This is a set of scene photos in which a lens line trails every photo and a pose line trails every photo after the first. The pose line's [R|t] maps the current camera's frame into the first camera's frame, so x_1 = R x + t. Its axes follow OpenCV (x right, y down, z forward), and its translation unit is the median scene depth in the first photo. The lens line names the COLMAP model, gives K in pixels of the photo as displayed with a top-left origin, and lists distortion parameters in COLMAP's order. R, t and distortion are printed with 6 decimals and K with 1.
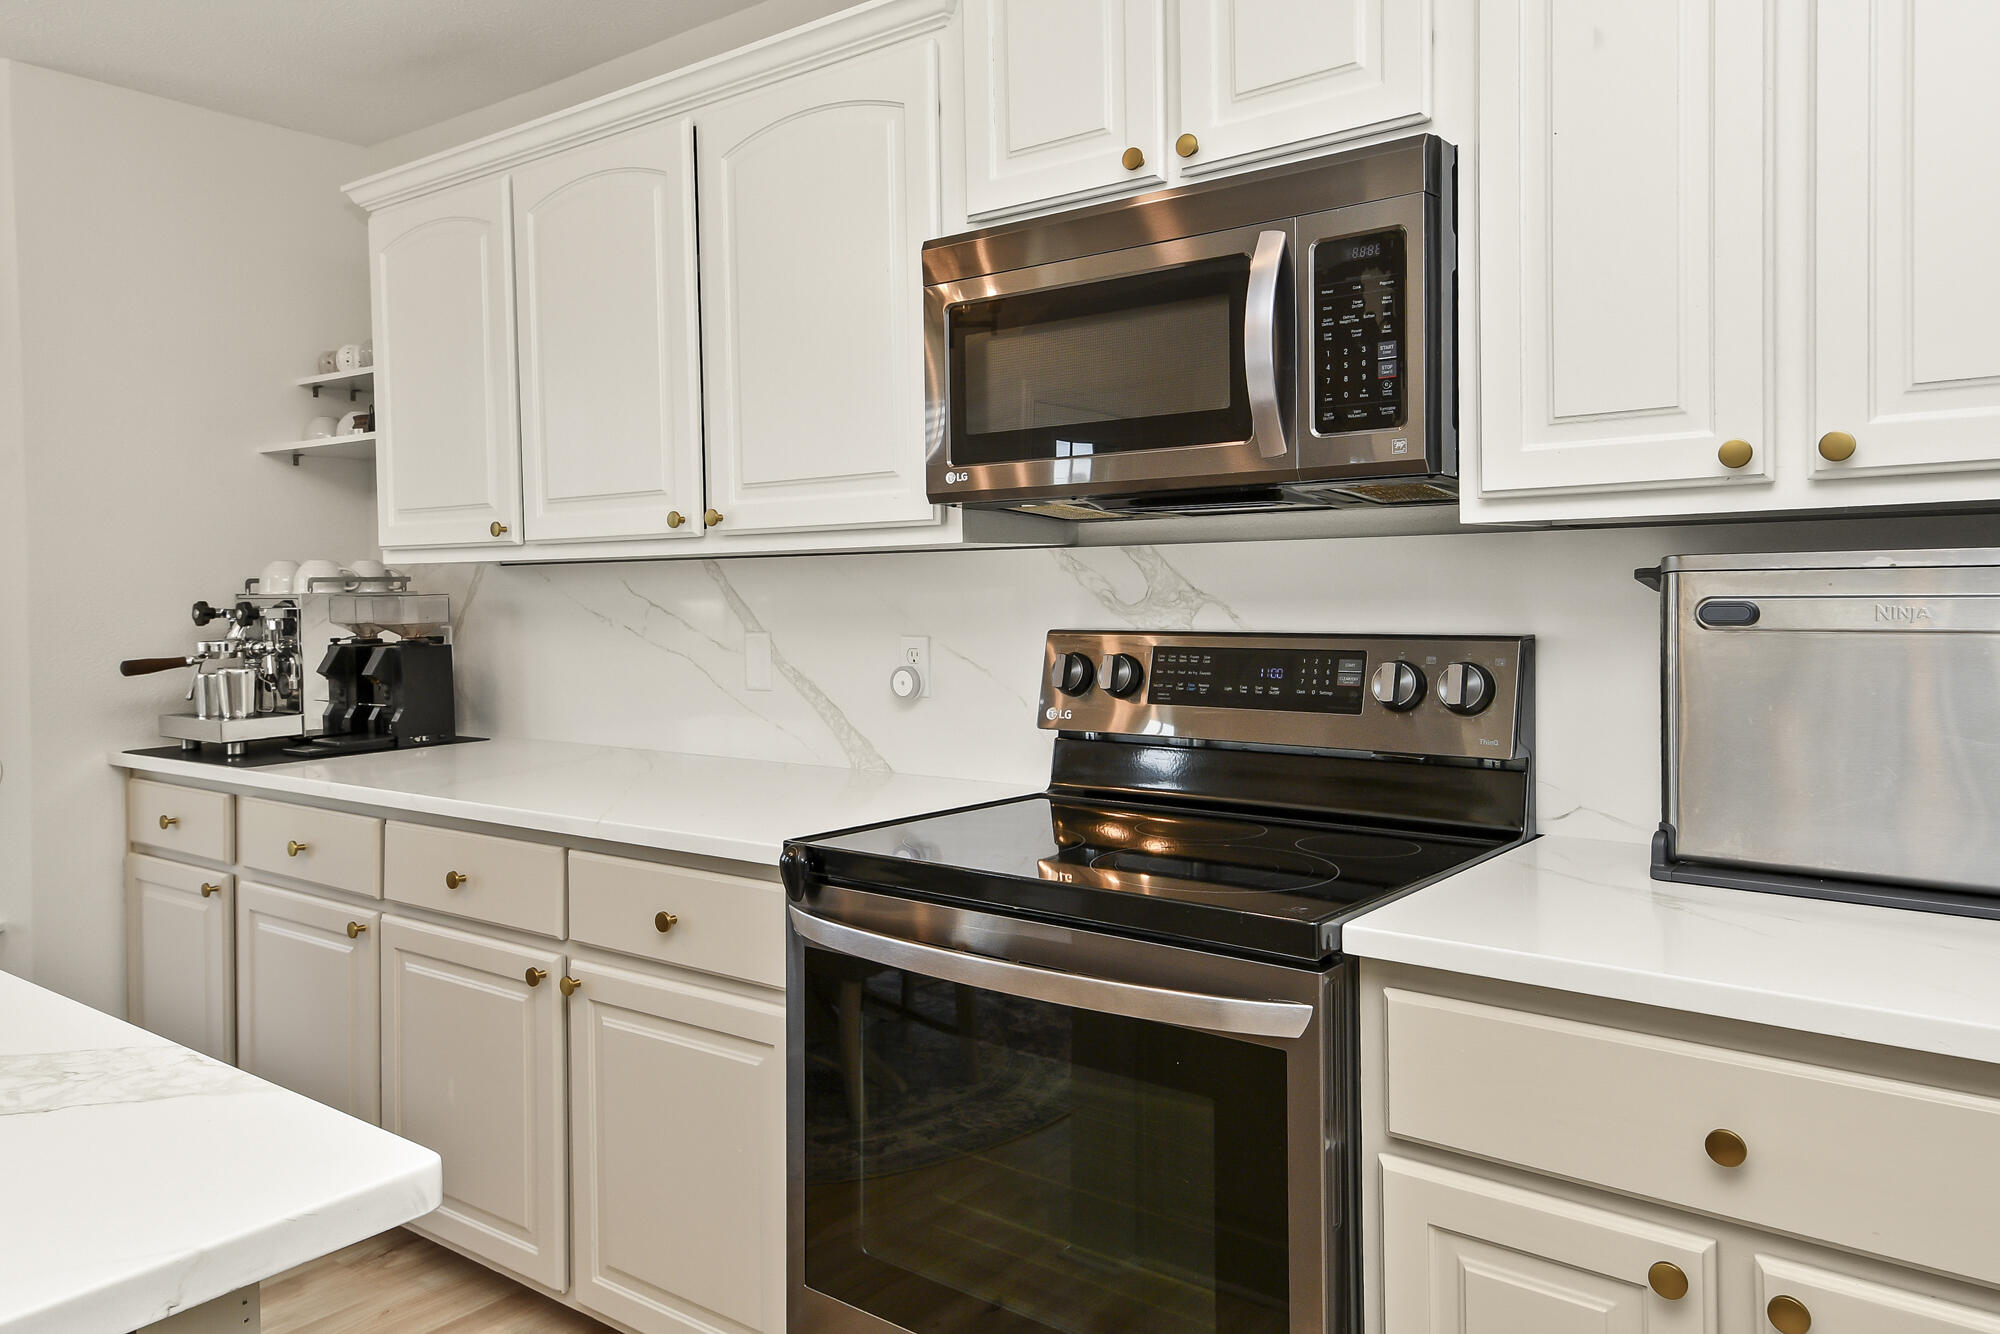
lens RADIAL K [[1345.5, 0, 1082.3], [0, 1345.5, 621.7], [0, 0, 1]] dist [0.034011, -0.002522]
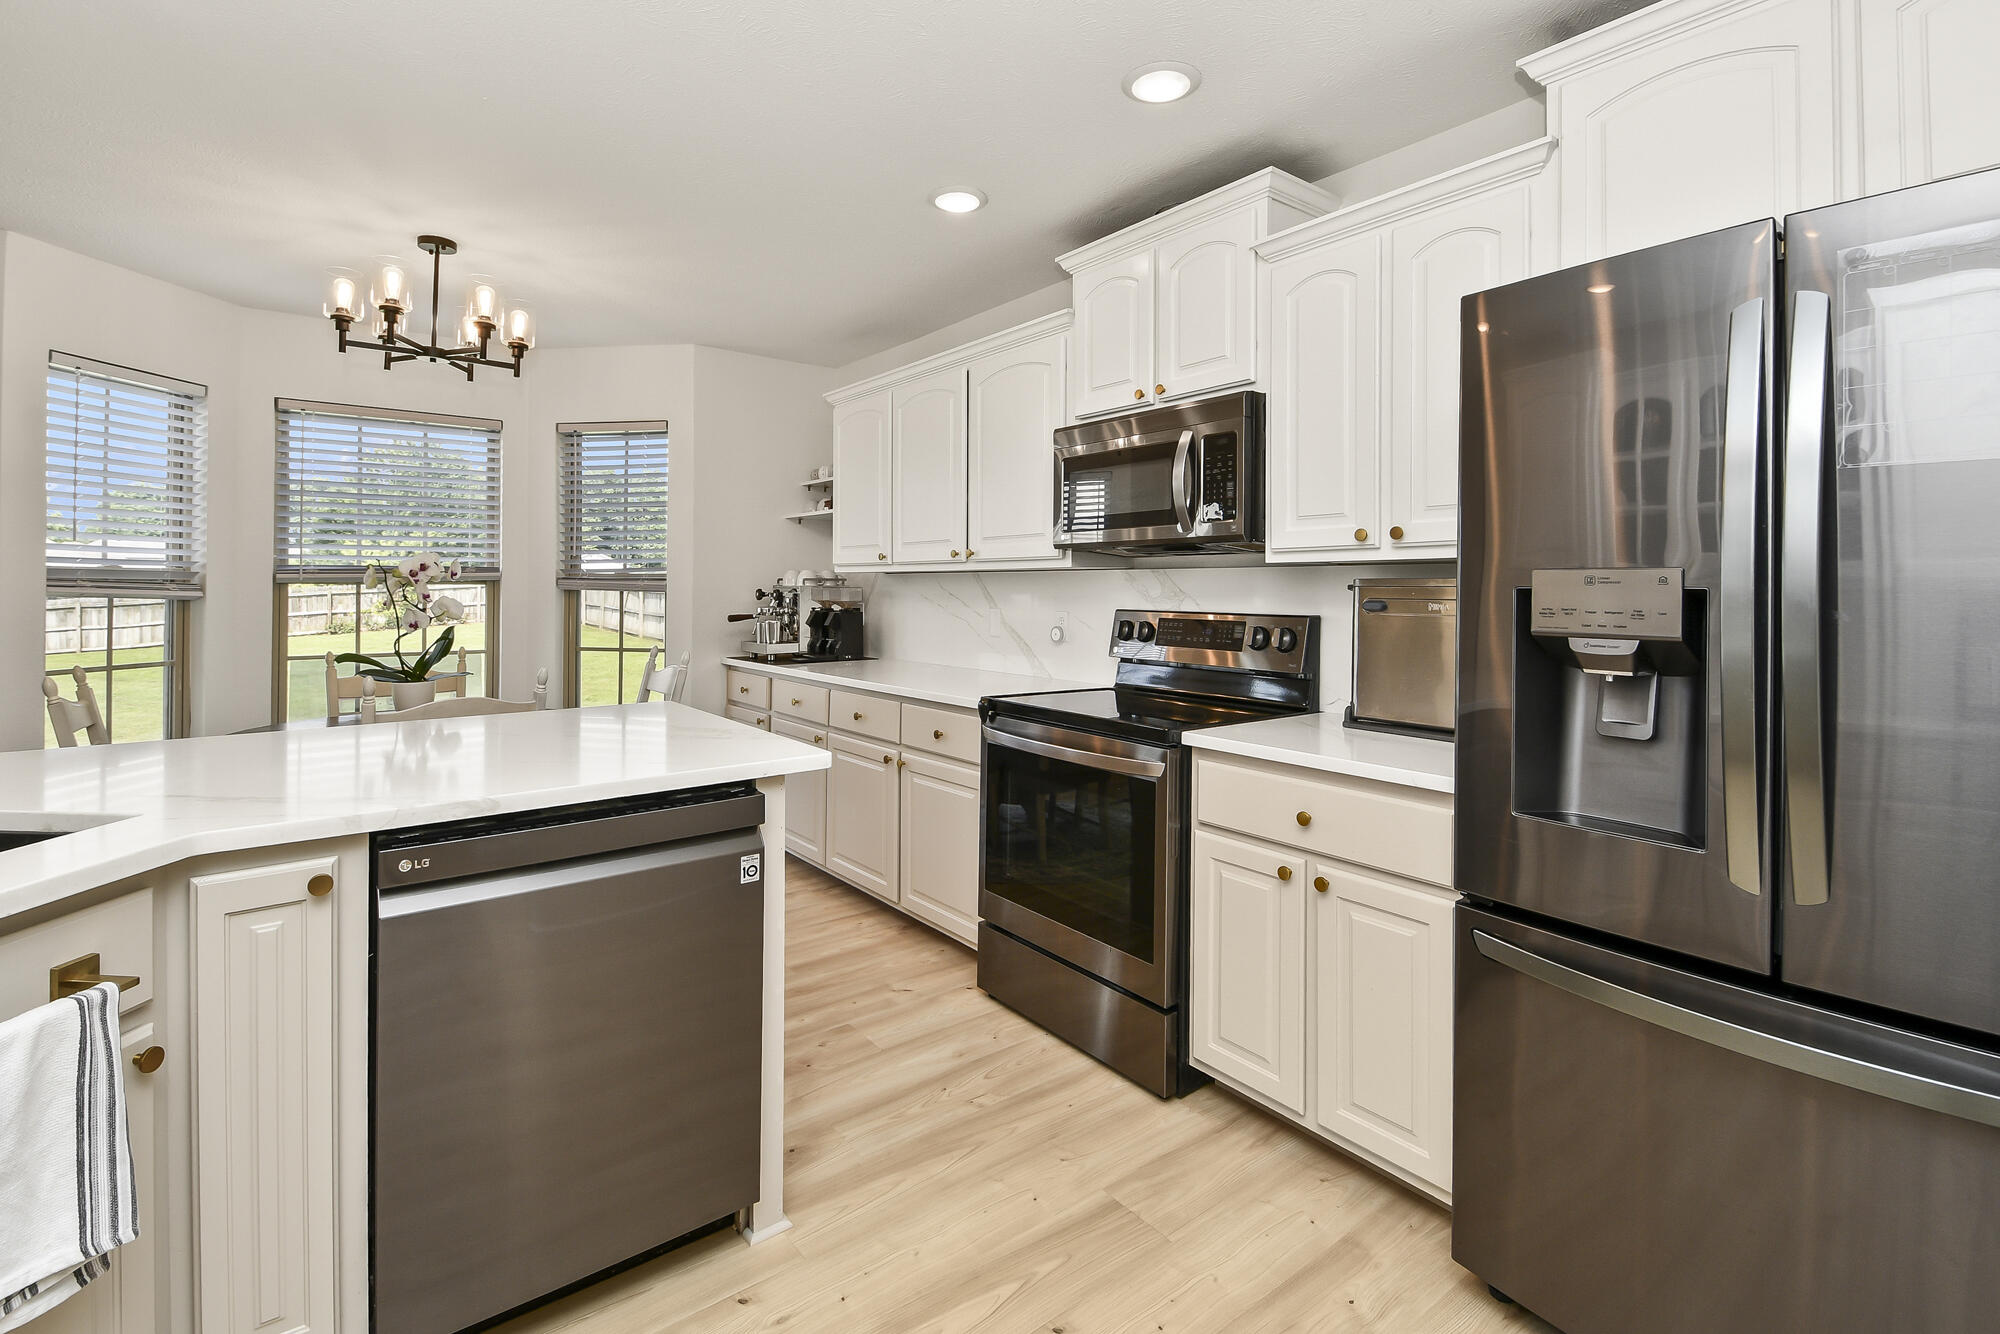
lens RADIAL K [[928.0, 0, 995.4], [0, 928.0, 597.3], [0, 0, 1]] dist [0.001669, -0.000006]
pose [[0.951159, 0.020547, -0.308017, 0.219039], [-0.025258, 0.999617, -0.011315, 0.007875], [0.307667, 0.018542, 0.951313, -0.382655]]
